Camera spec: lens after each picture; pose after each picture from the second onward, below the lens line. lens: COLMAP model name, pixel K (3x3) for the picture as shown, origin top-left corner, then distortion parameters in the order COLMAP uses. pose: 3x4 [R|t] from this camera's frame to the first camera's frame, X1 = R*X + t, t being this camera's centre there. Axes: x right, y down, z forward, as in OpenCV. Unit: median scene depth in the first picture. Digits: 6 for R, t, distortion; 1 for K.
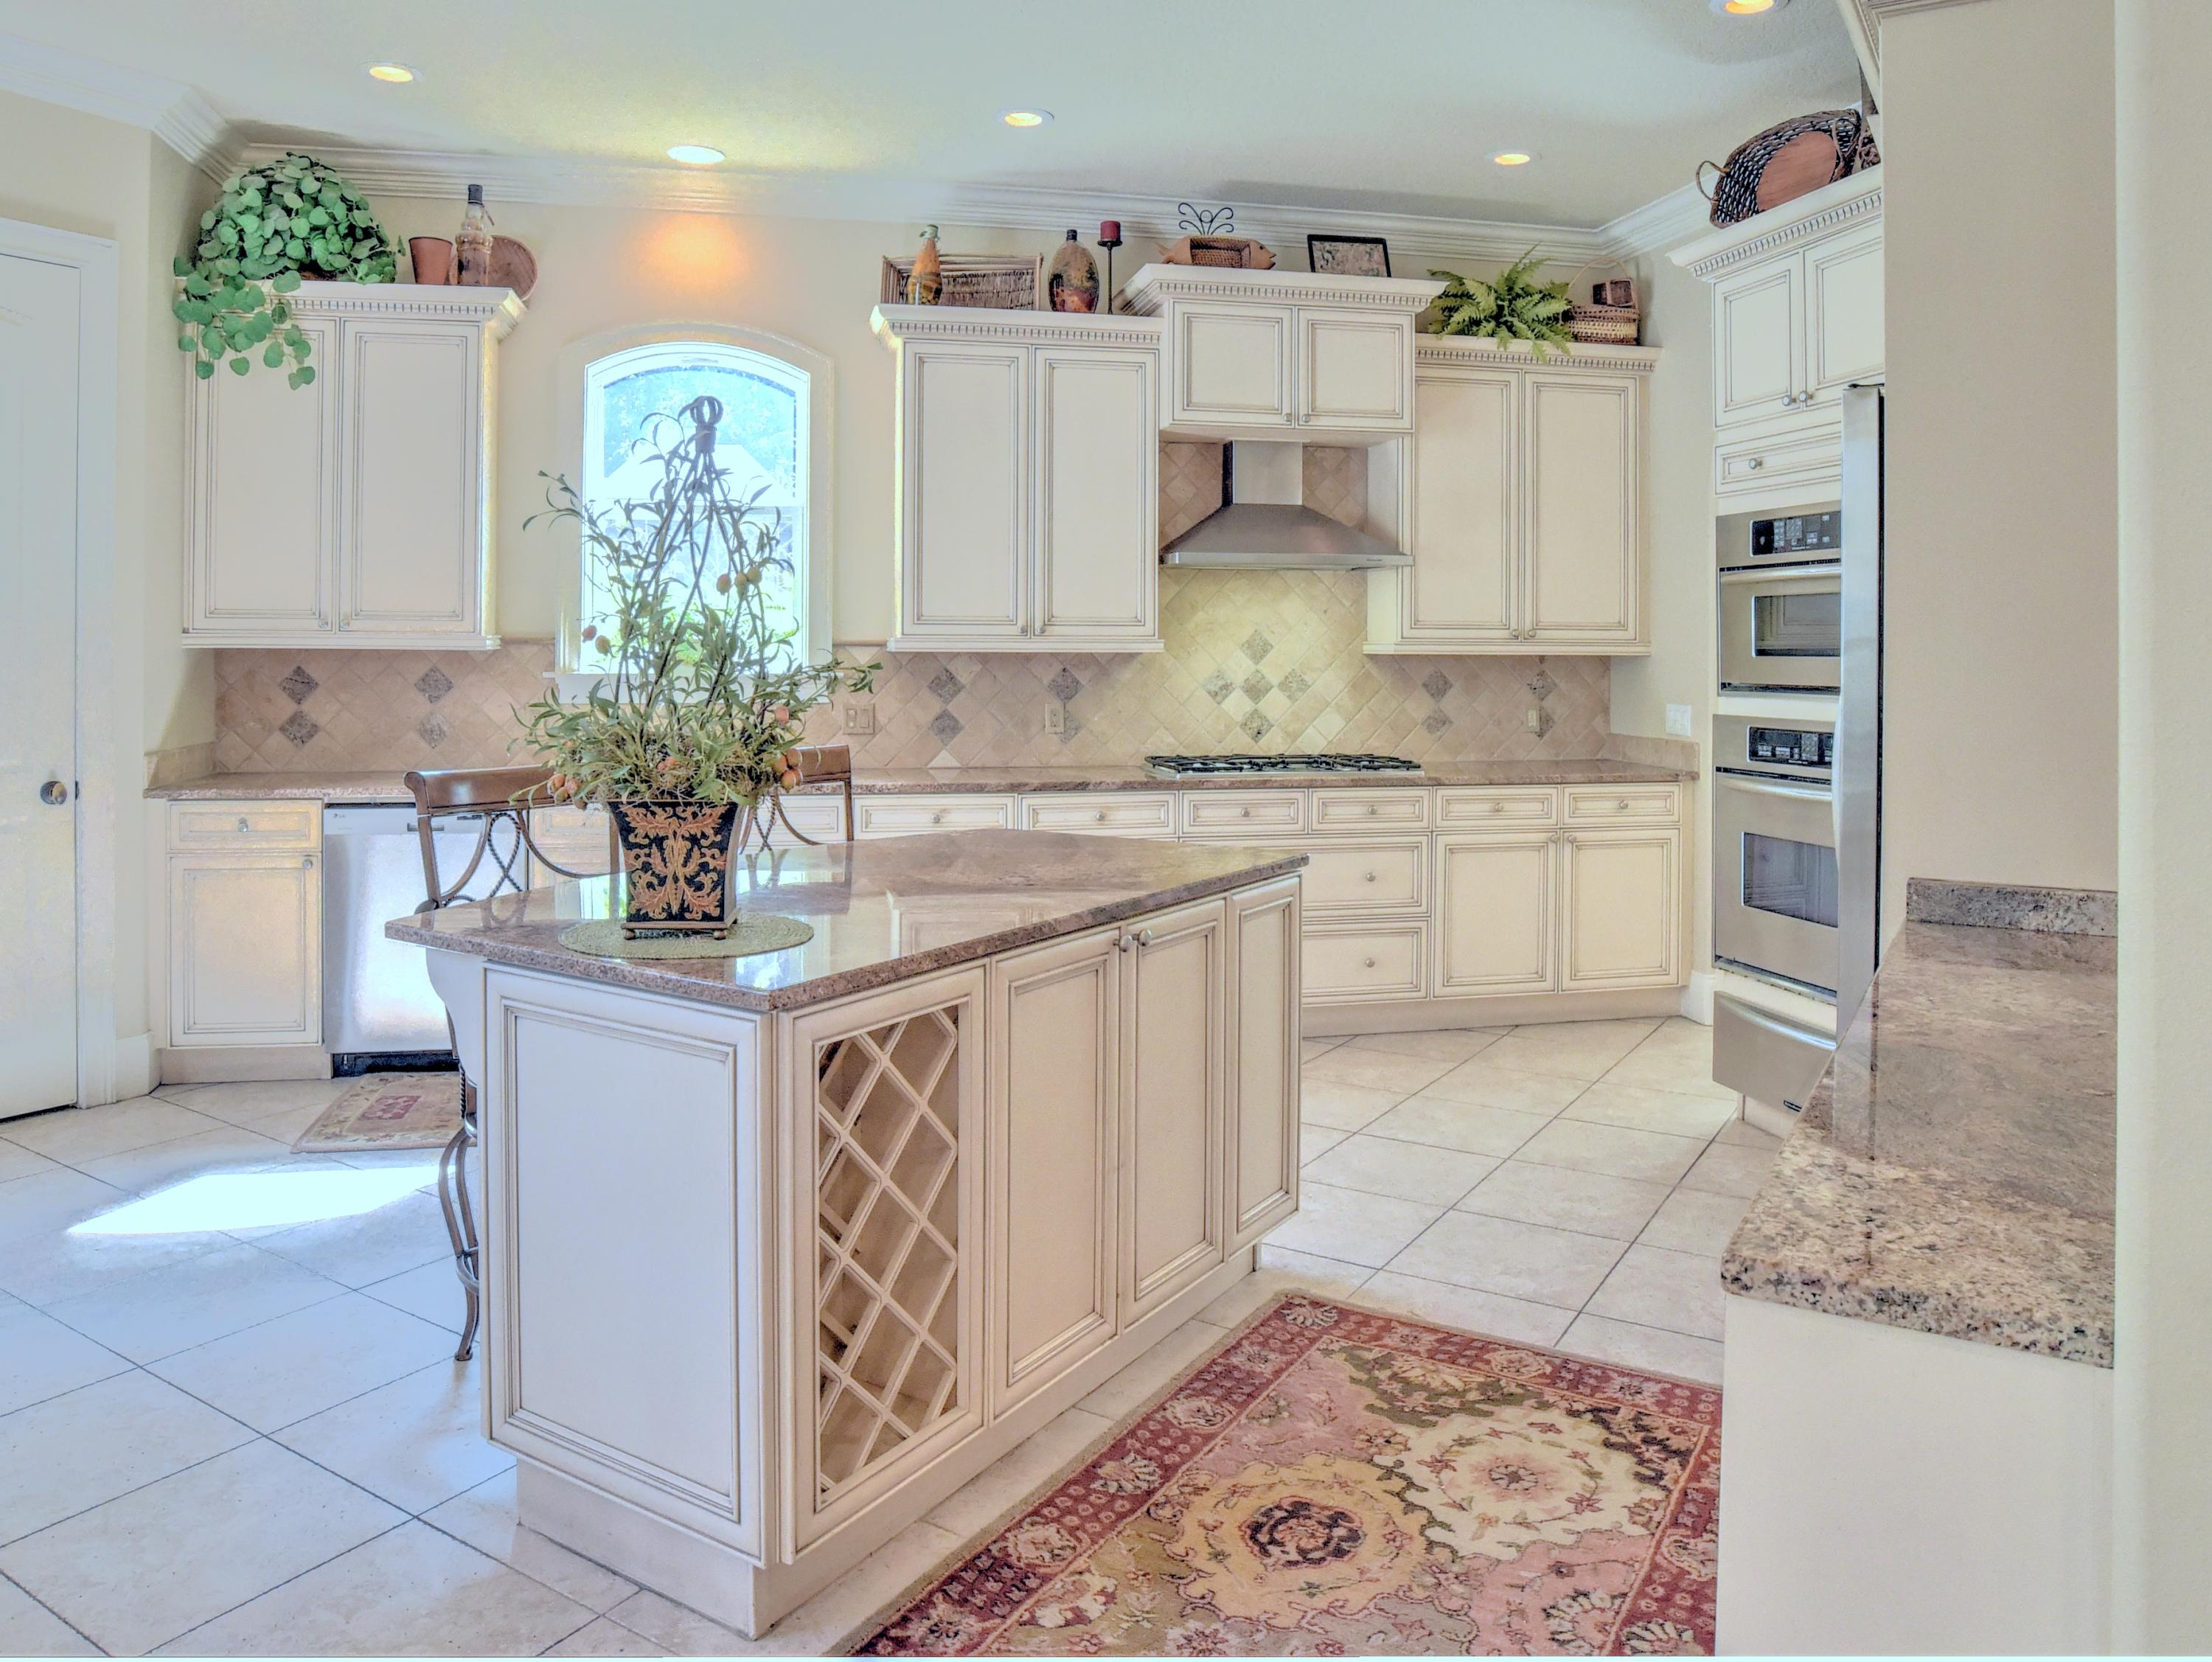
lens RADIAL K [[1408.4, 0, 1101.1], [0, 1408.4, 661.5], [0, 0, 1]] dist [-0.076167, 0.001410]
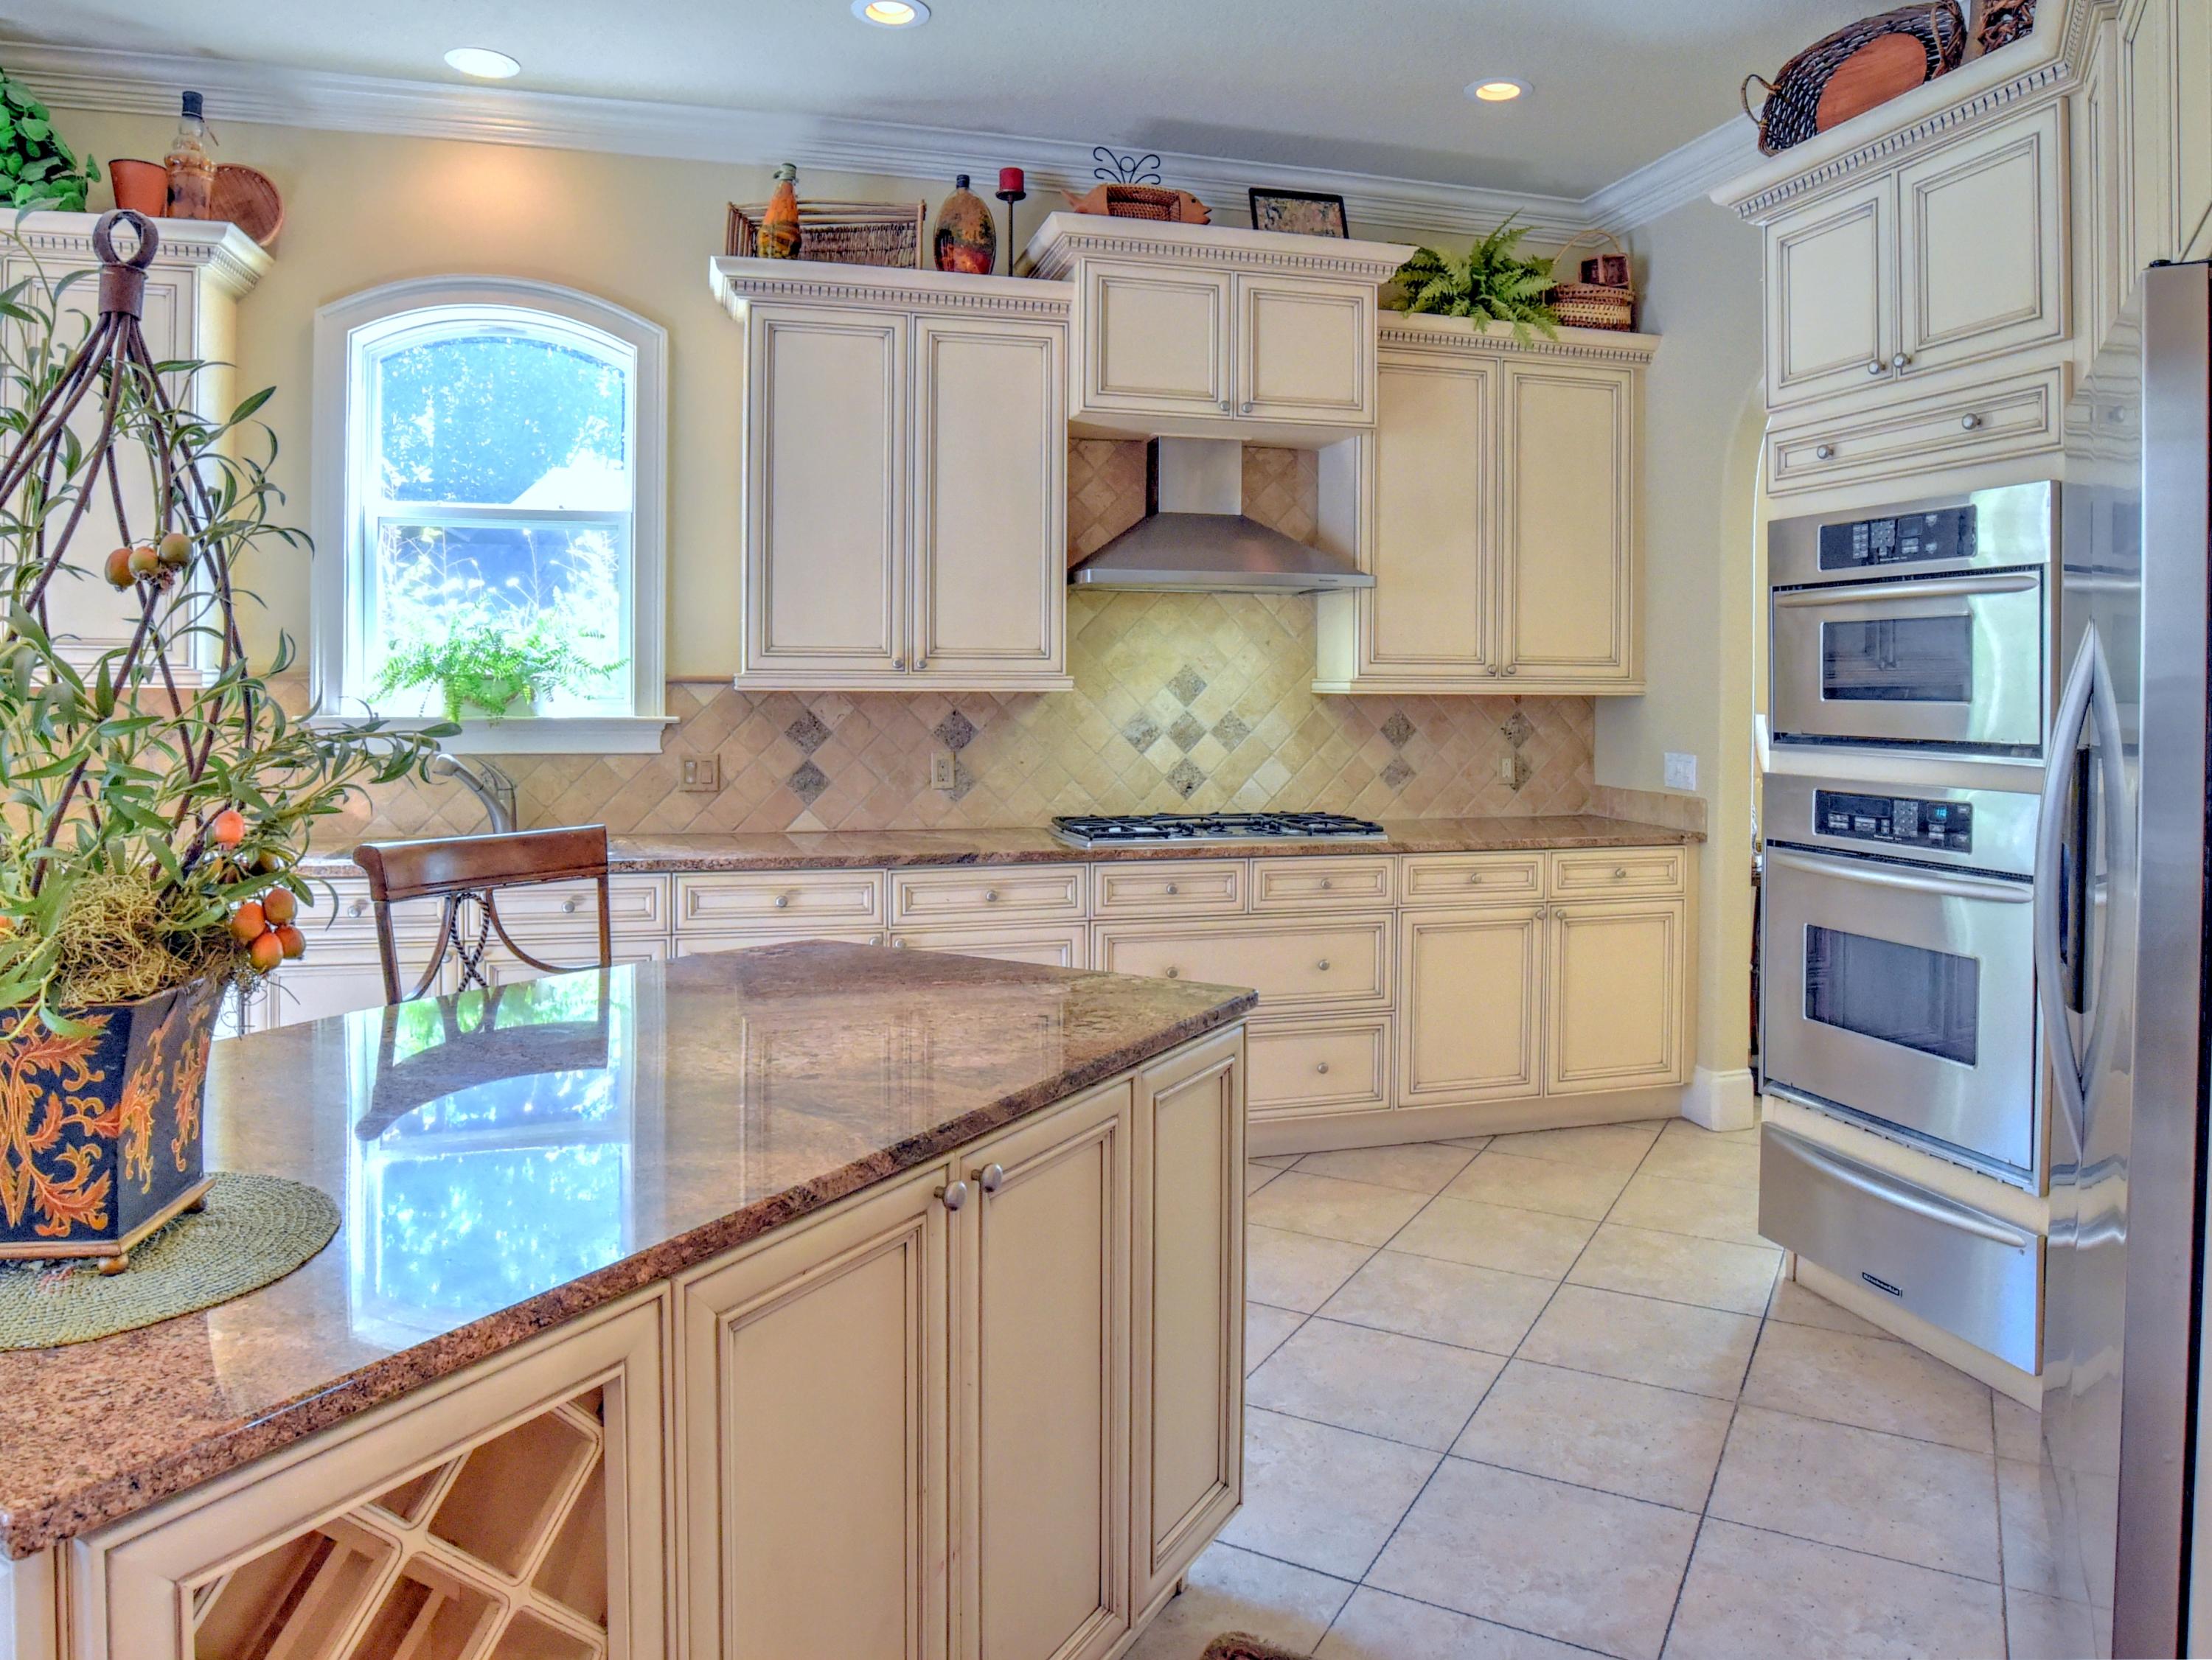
lens RADIAL K [[1372.2, 0, 1116.3], [0, 1372.2, 721.6], [0, 0, 1]] dist [-0.072976, 0.025175]
pose [[0.998420, 0.000046, 0.056186, 0.024744], [-0.001088, 0.999828, 0.018524, -0.003742], [-0.056176, -0.018556, 0.998248, 0.201877]]
